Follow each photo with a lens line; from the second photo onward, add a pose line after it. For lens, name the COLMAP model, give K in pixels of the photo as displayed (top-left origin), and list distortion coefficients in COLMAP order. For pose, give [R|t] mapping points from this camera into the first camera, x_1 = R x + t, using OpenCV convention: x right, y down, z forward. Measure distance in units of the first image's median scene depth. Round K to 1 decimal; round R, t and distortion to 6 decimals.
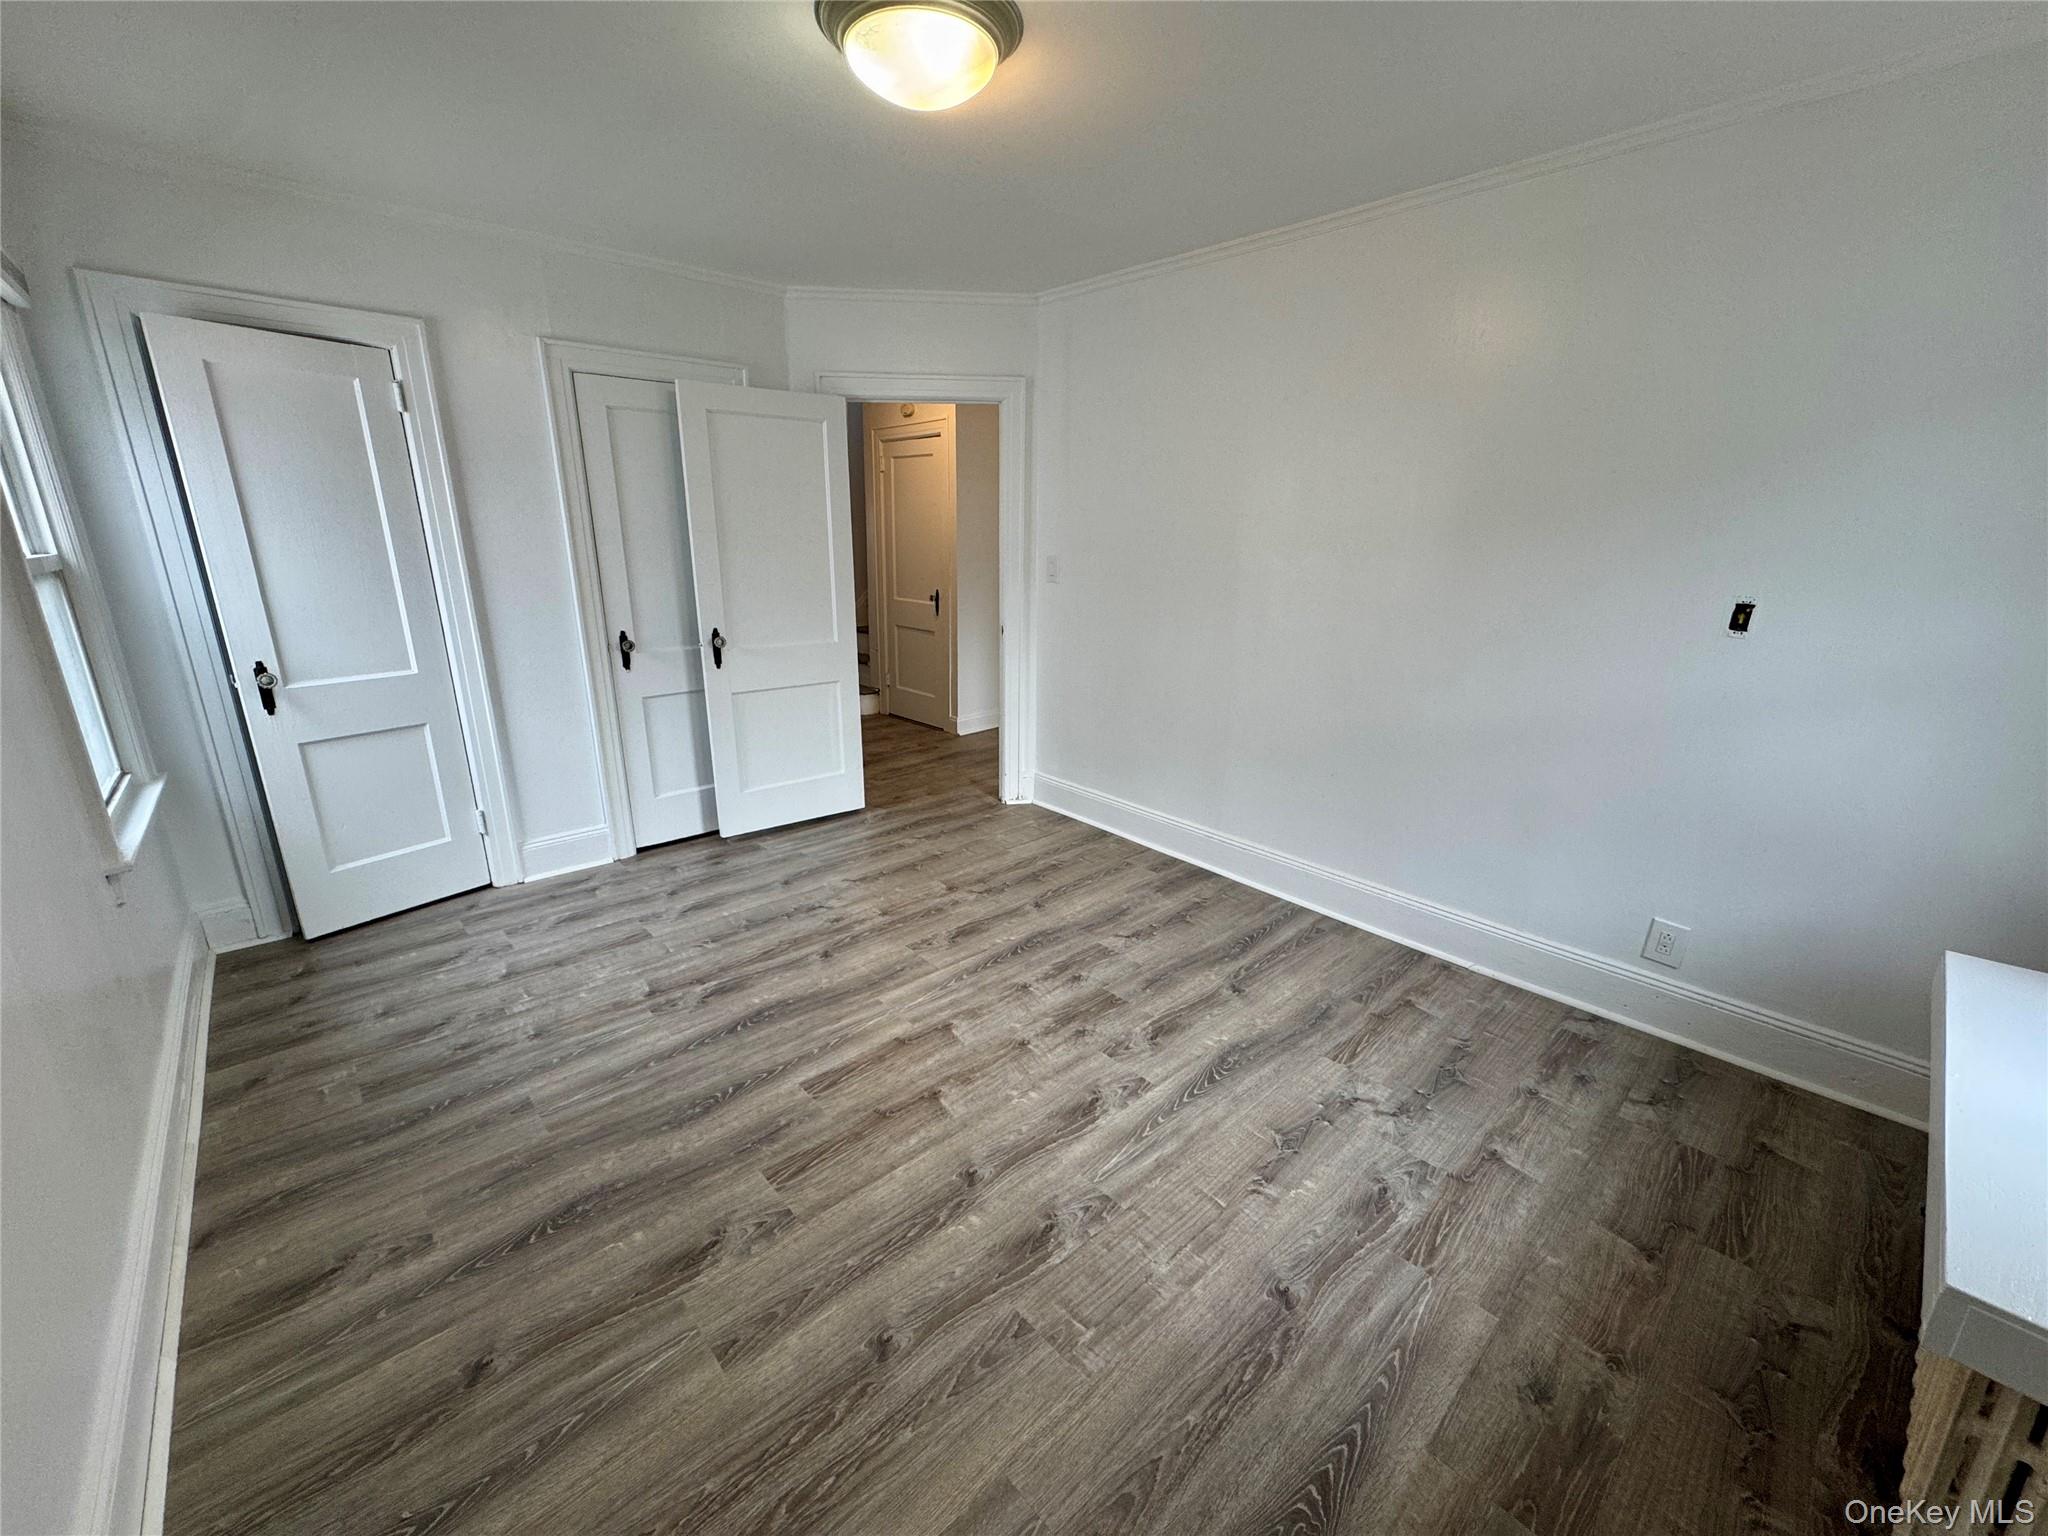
lens RADIAL K [[822.6, 0, 1023.7], [0, 822.6, 775.7], [0, 0, 1]] dist [-0.001871, 0.000113]
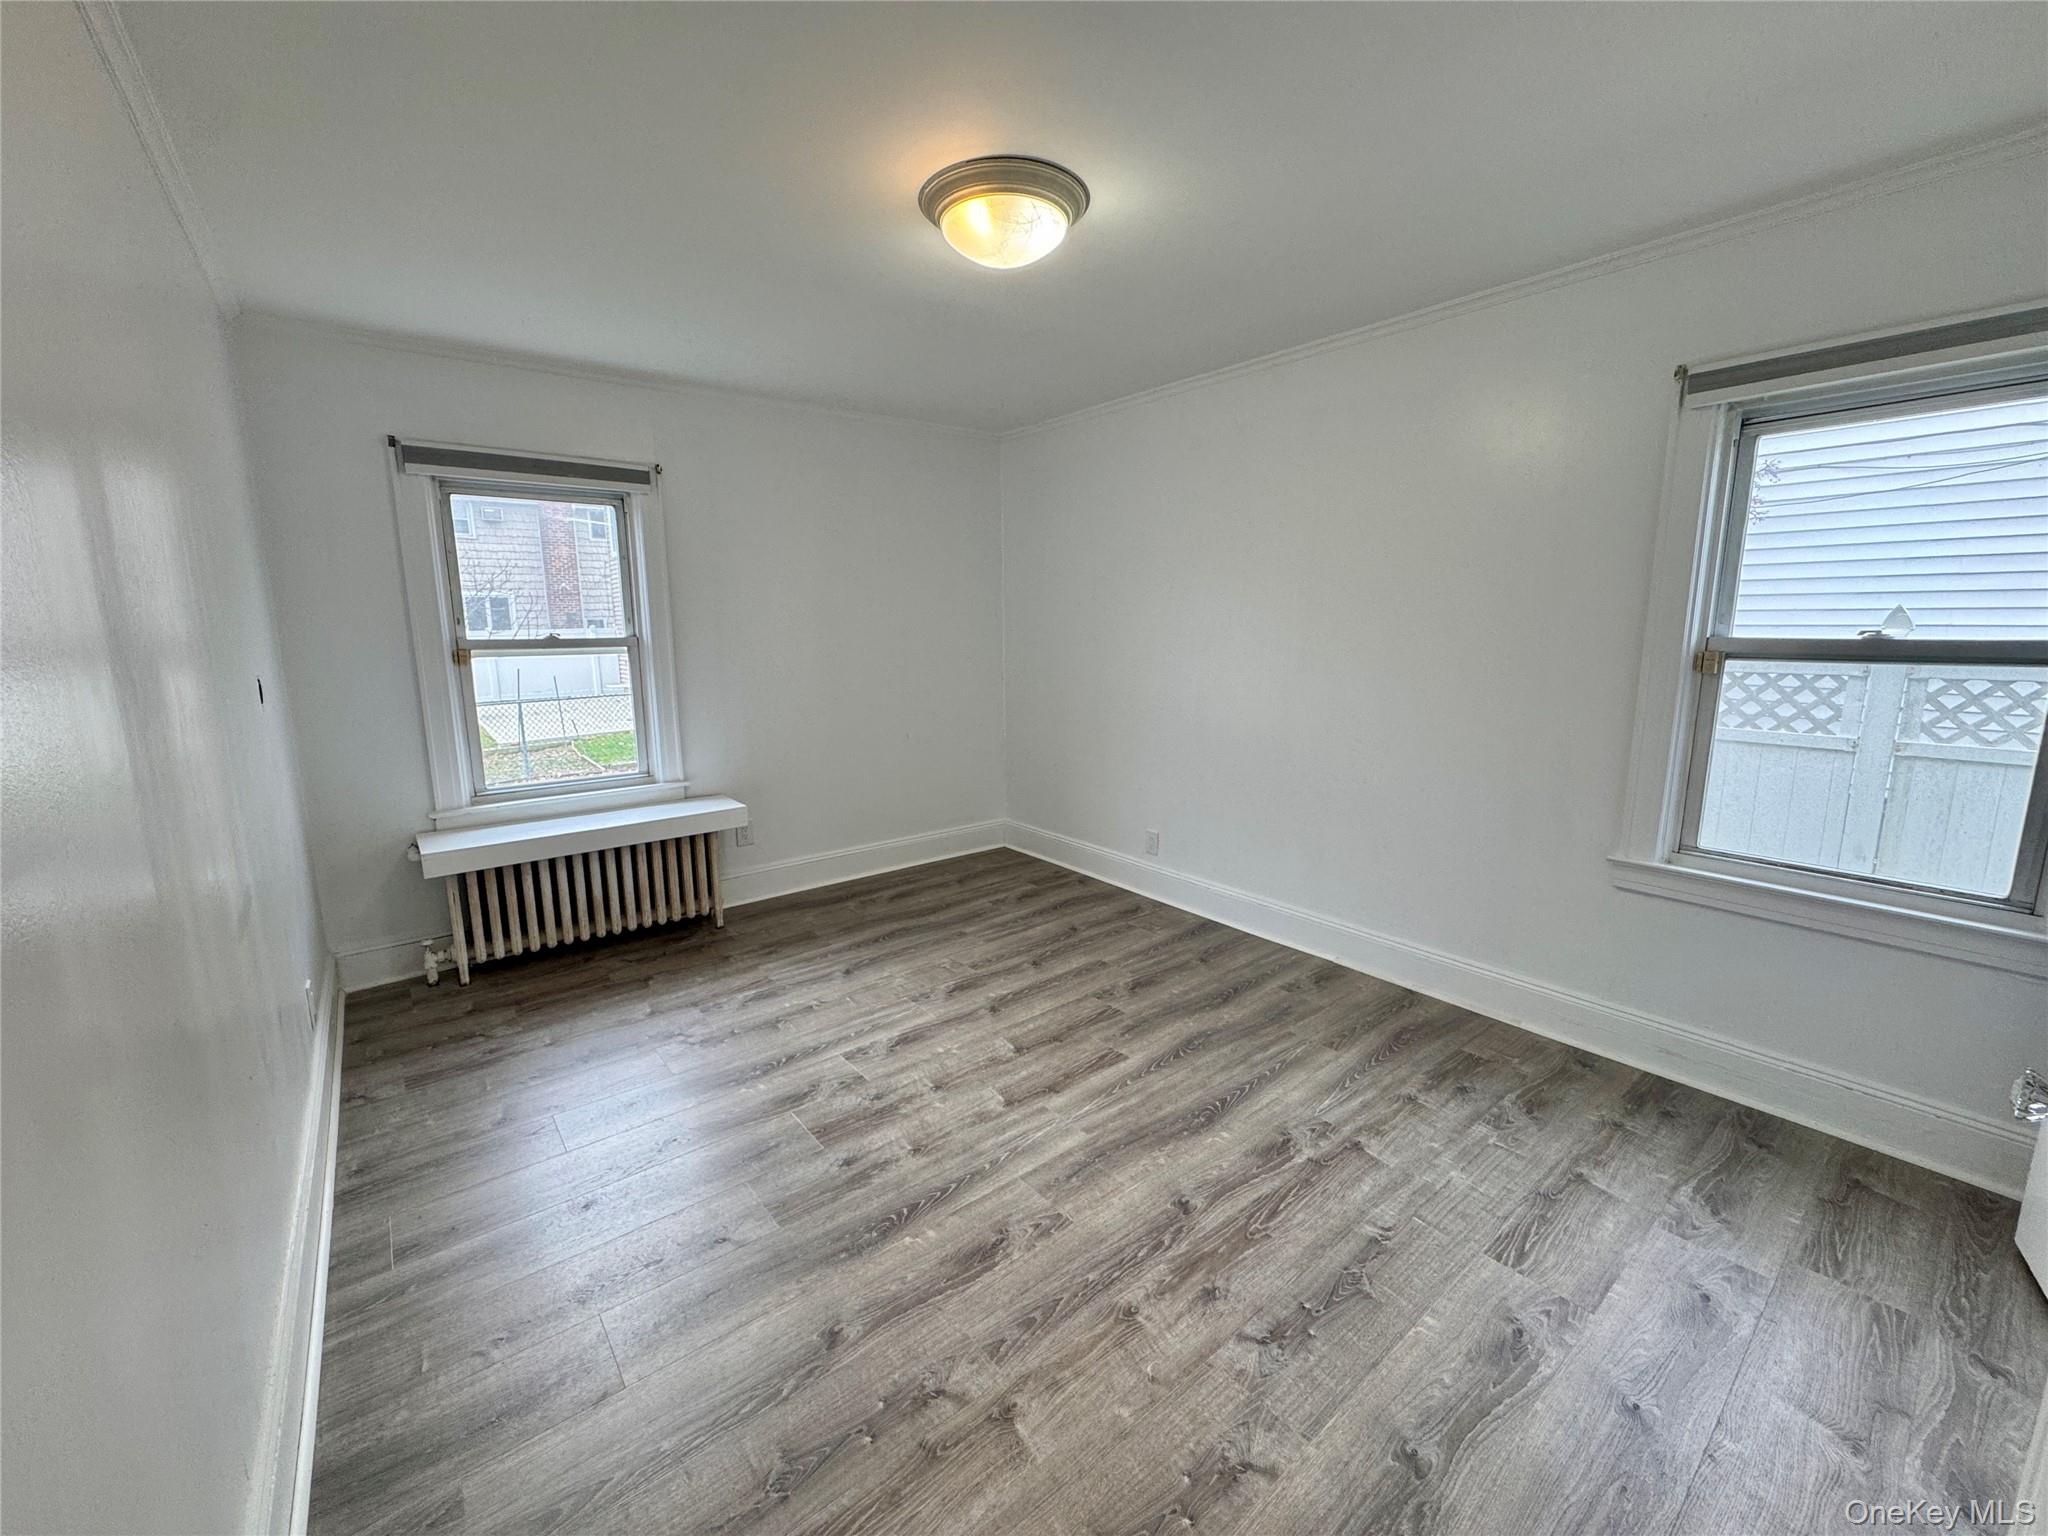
lens RADIAL K [[822.6, 0, 1021.8], [0, 822.6, 761.9], [0, 0, 1]] dist [-0.001871, 0.000113]
pose [[-0.997856, -0.011540, 0.064426, -0.171106], [0.018195, 0.896625, 0.442417, -0.512180], [-0.062872, 0.442640, -0.894492, 1.739765]]
